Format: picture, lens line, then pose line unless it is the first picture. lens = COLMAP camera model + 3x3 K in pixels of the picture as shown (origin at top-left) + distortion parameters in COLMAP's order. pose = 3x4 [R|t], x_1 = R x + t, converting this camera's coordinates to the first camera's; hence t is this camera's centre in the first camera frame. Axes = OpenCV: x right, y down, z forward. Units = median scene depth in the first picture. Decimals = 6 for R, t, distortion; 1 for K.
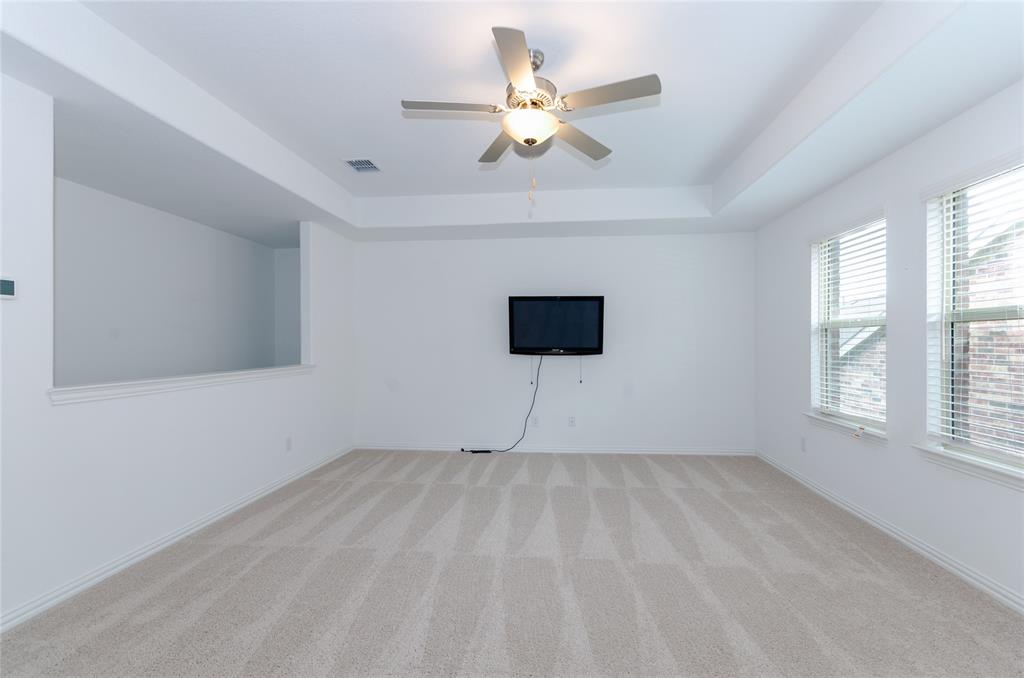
lens RADIAL K [[456.2, 0, 512.0], [0, 456.2, 339.0], [0, 0, 1]] dist [0.004496, 0.001371]
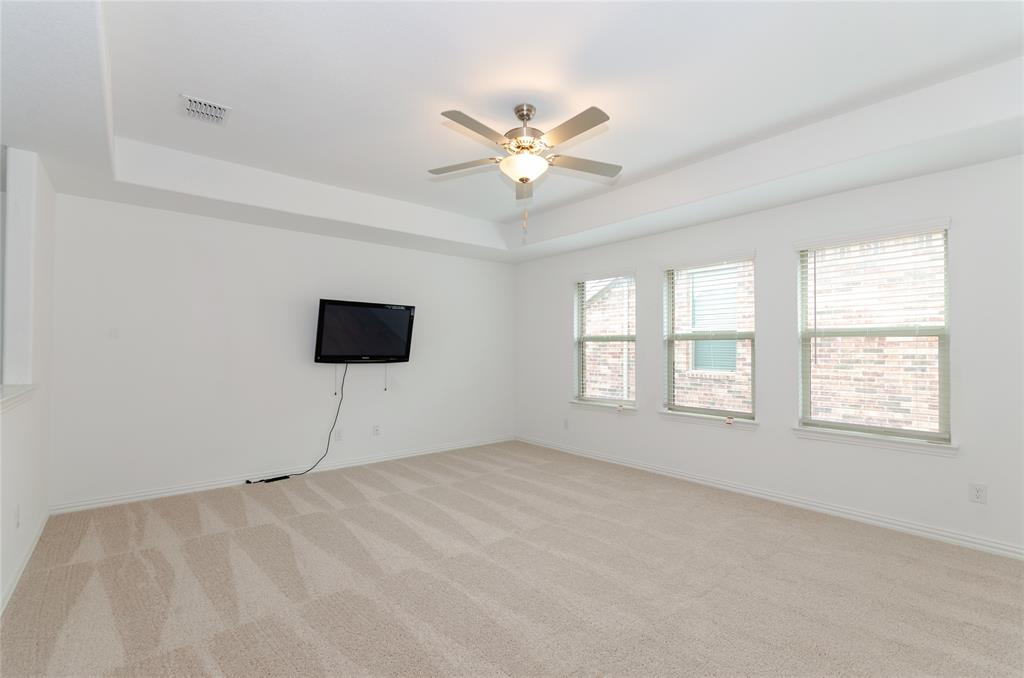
lens RADIAL K [[456.8, 0, 523.6], [0, 456.8, 343.4], [0, 0, 1]] dist [-0.001674, 0.009203]
pose [[0.700157, 0.015818, 0.713813, -0.377239], [-0.010533, 0.999875, -0.011826, 0.001334], [-0.713911, 0.000762, 0.700236, 0.086790]]
